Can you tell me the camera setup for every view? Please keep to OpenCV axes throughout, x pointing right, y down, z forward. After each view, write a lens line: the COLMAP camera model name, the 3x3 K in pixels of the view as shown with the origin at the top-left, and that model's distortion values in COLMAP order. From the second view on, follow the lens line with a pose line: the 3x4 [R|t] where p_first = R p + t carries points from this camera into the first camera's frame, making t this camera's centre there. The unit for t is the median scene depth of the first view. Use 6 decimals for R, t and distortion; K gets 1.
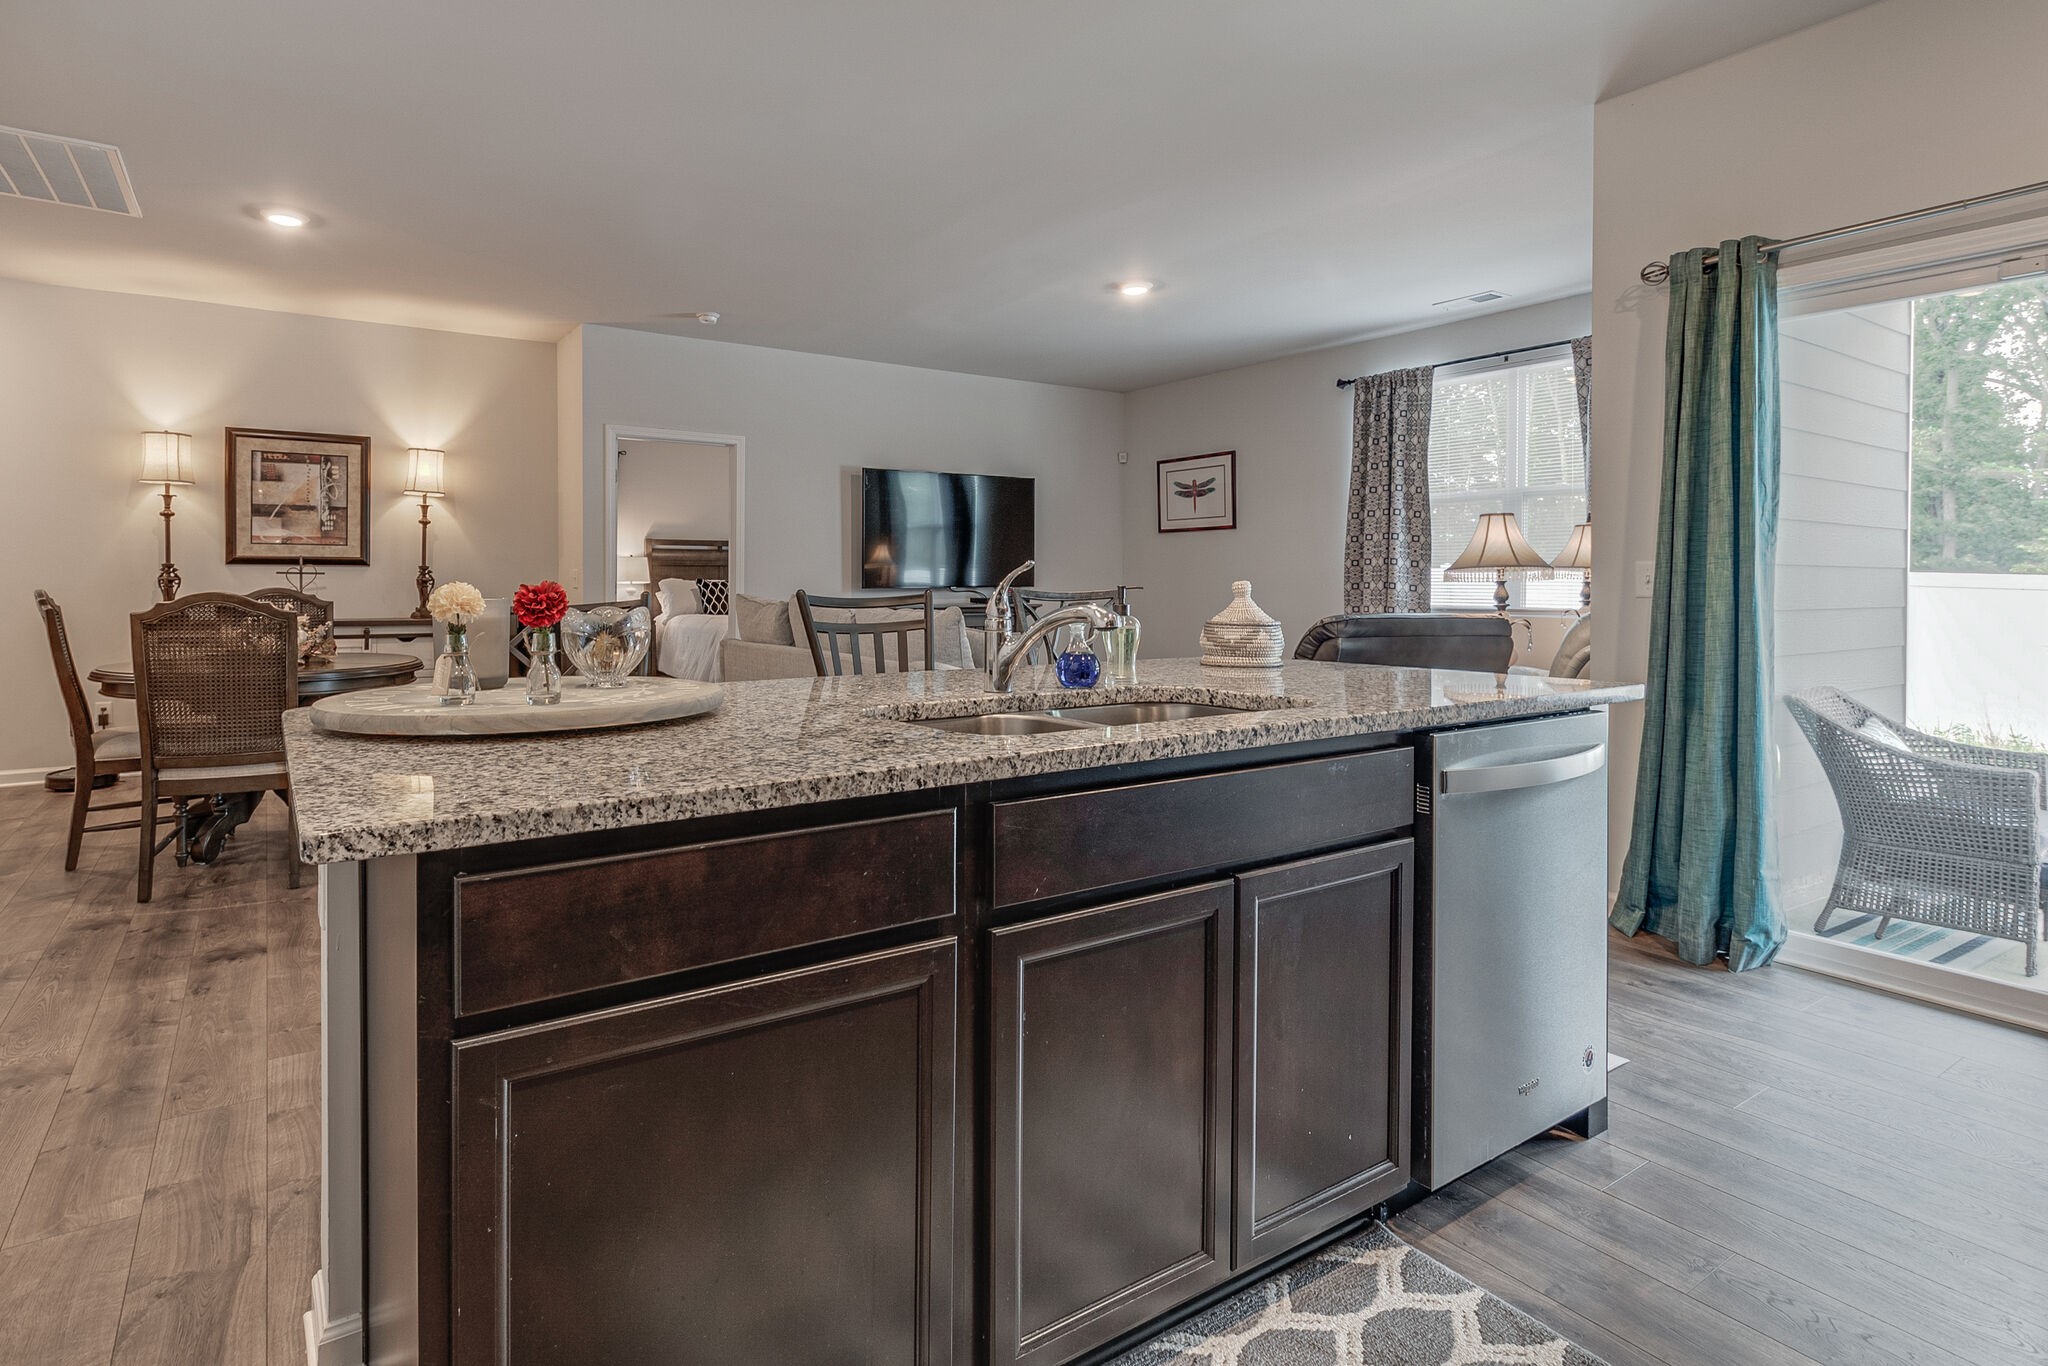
lens RADIAL K [[1045.7, 0, 908.9], [0, 1045.7, 582.9], [0, 0, 1]] dist [0.002119, 0.001407]
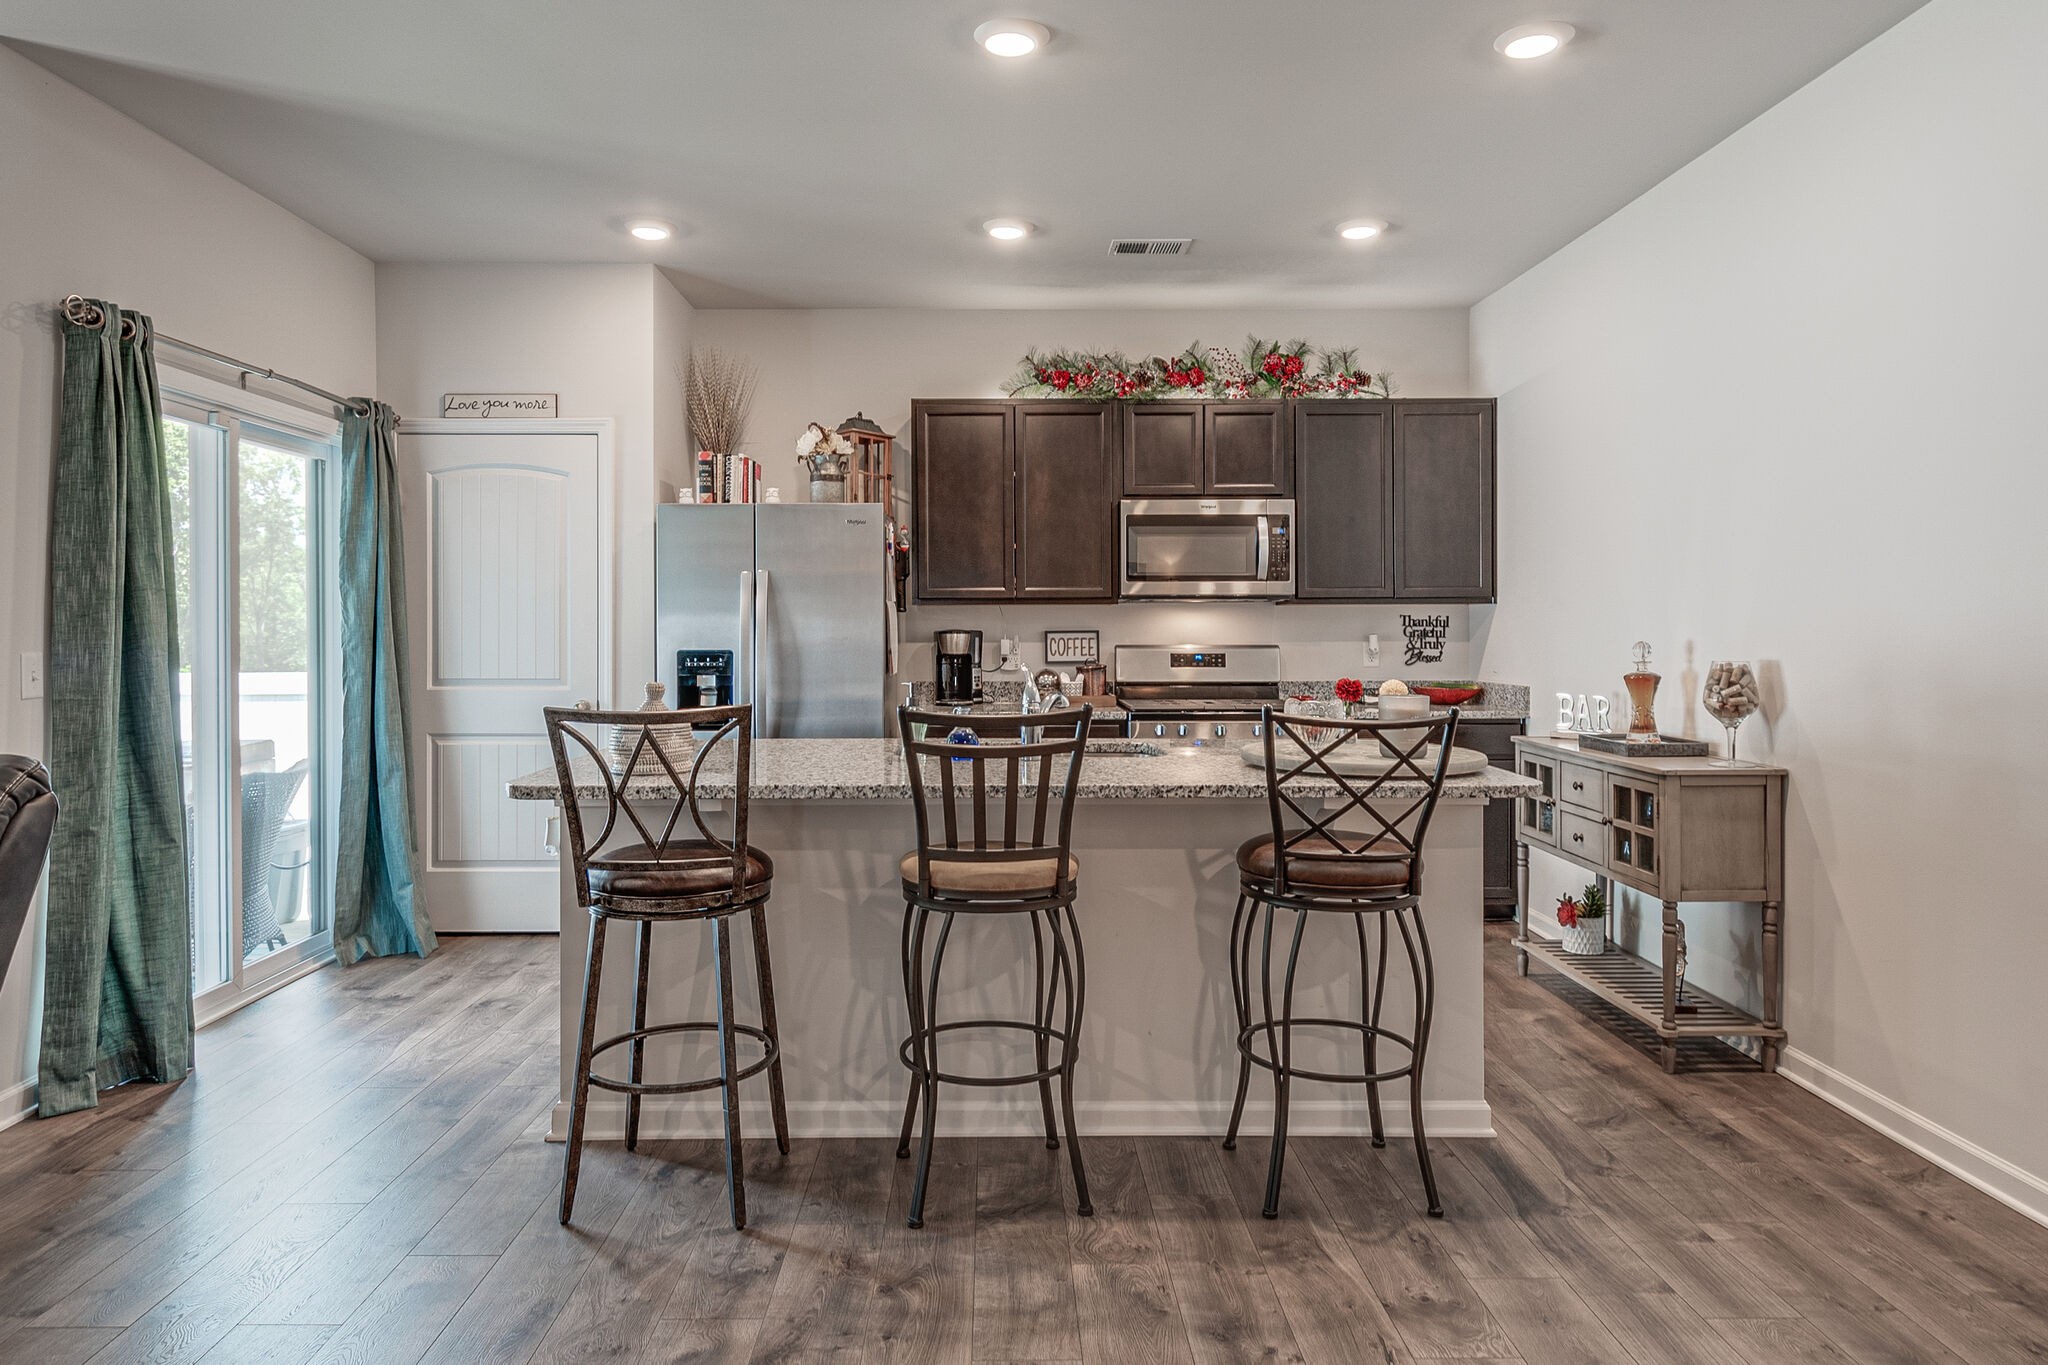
lens RADIAL K [[1250.5, 0, 1029.2], [0, 1250.5, 629.5], [0, 0, 1]] dist [0.006514, -0.014081]
pose [[-0.866087, -0.002853, 0.499885, -0.229152], [0.000675, 0.999976, 0.006876, -0.022758], [-0.499892, 0.006293, -0.866065, 0.755738]]
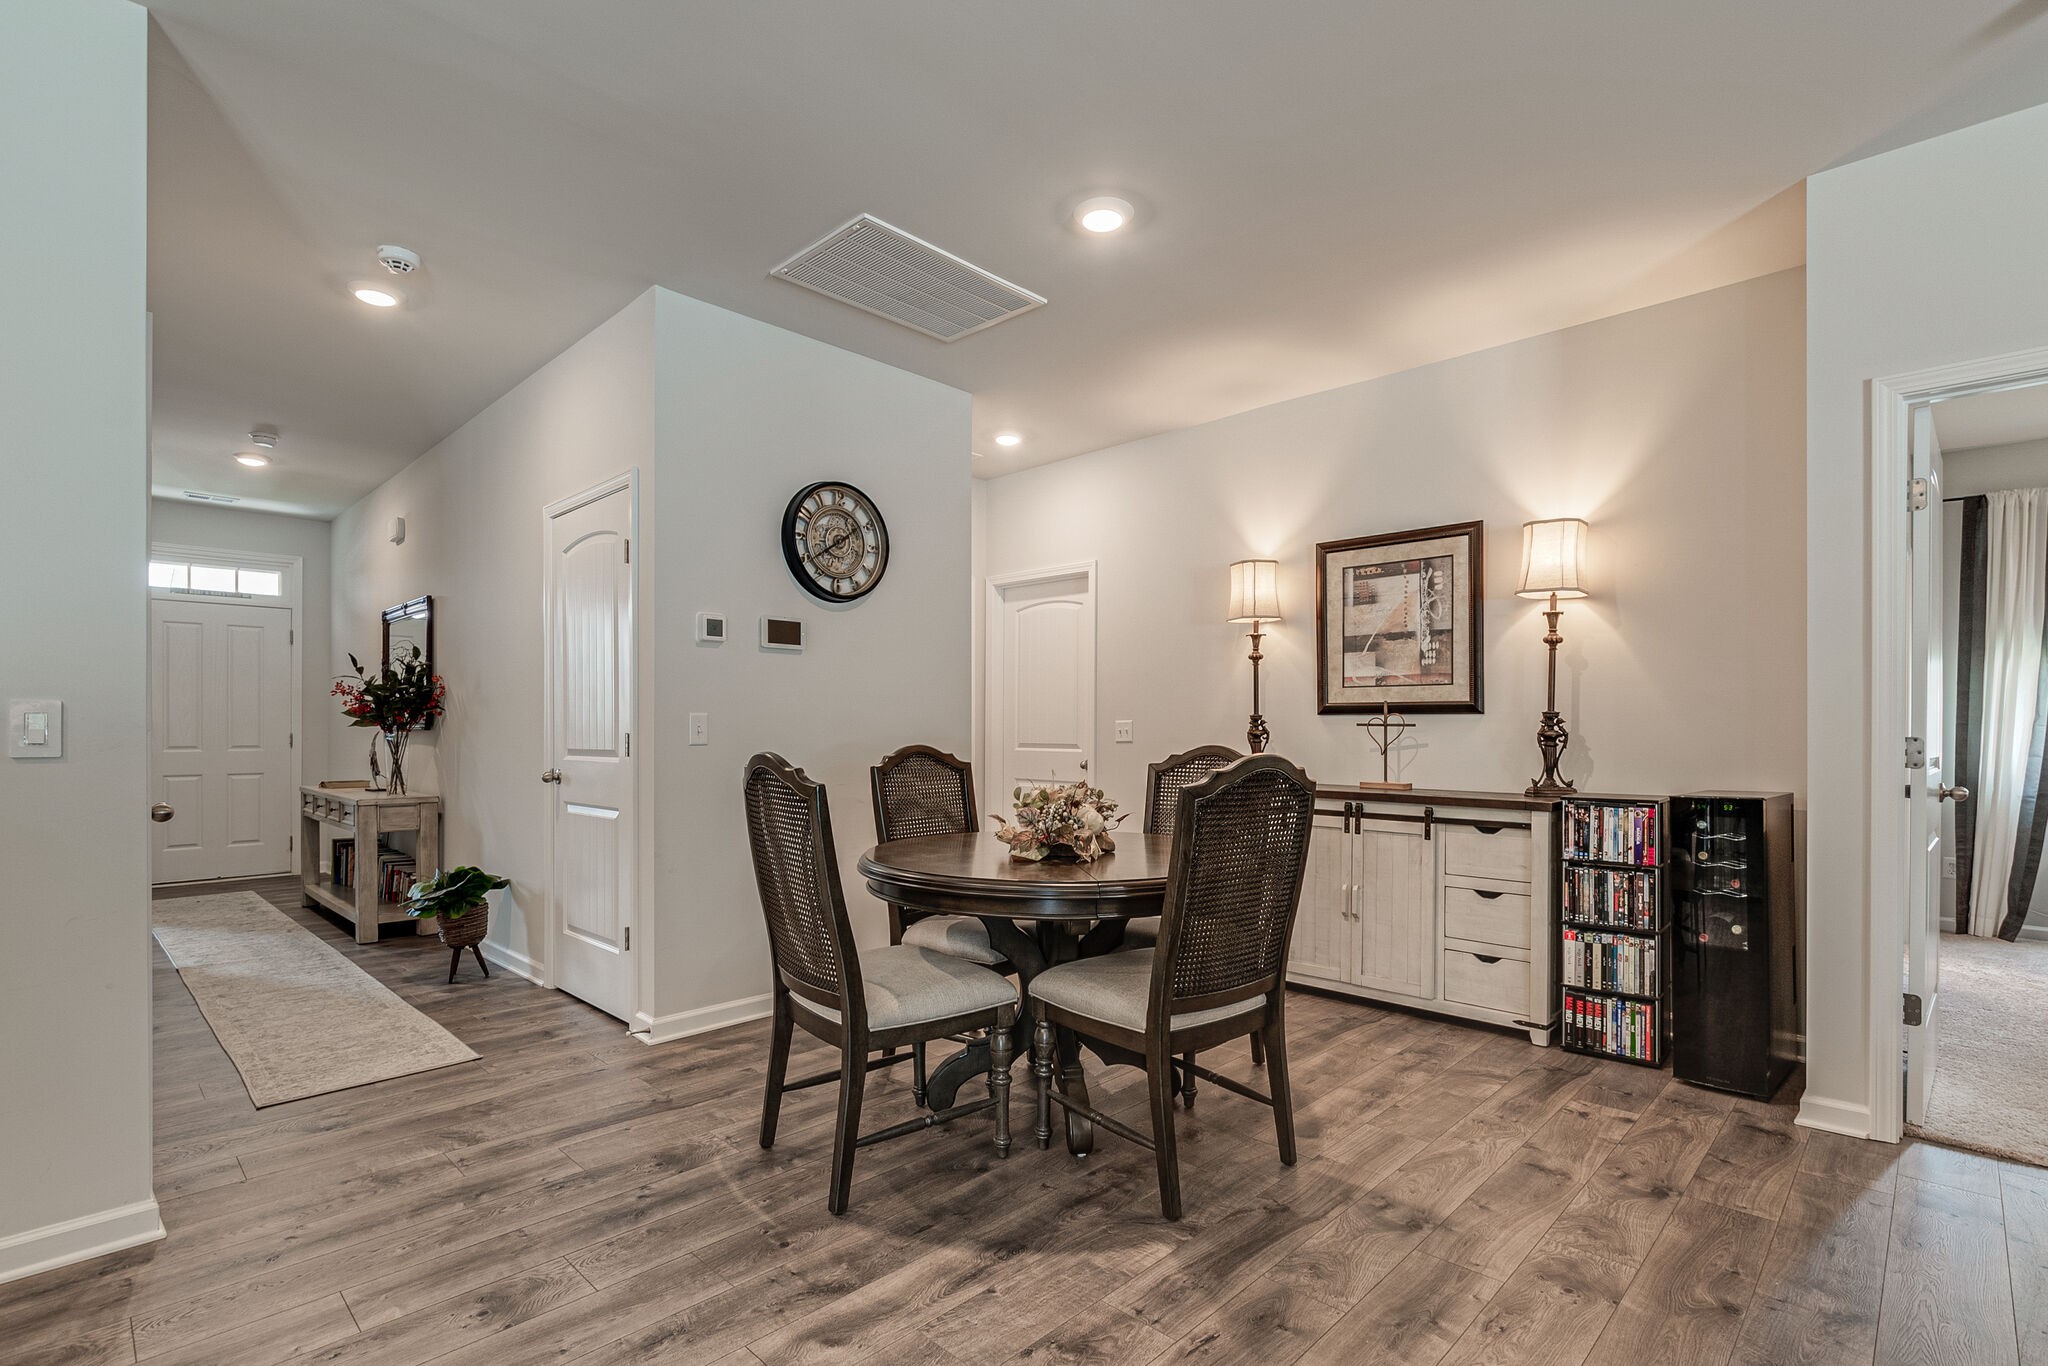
lens RADIAL K [[965.7, 0, 1040.1], [0, 965.7, 738.1], [0, 0, 1]] dist [-0.007524, 0.002116]
pose [[0.252061, 0.006001, -0.967693, 0.009109], [-0.004647, 0.999977, 0.004991, -0.002316], [0.967700, 0.003239, 0.252083, 0.573551]]
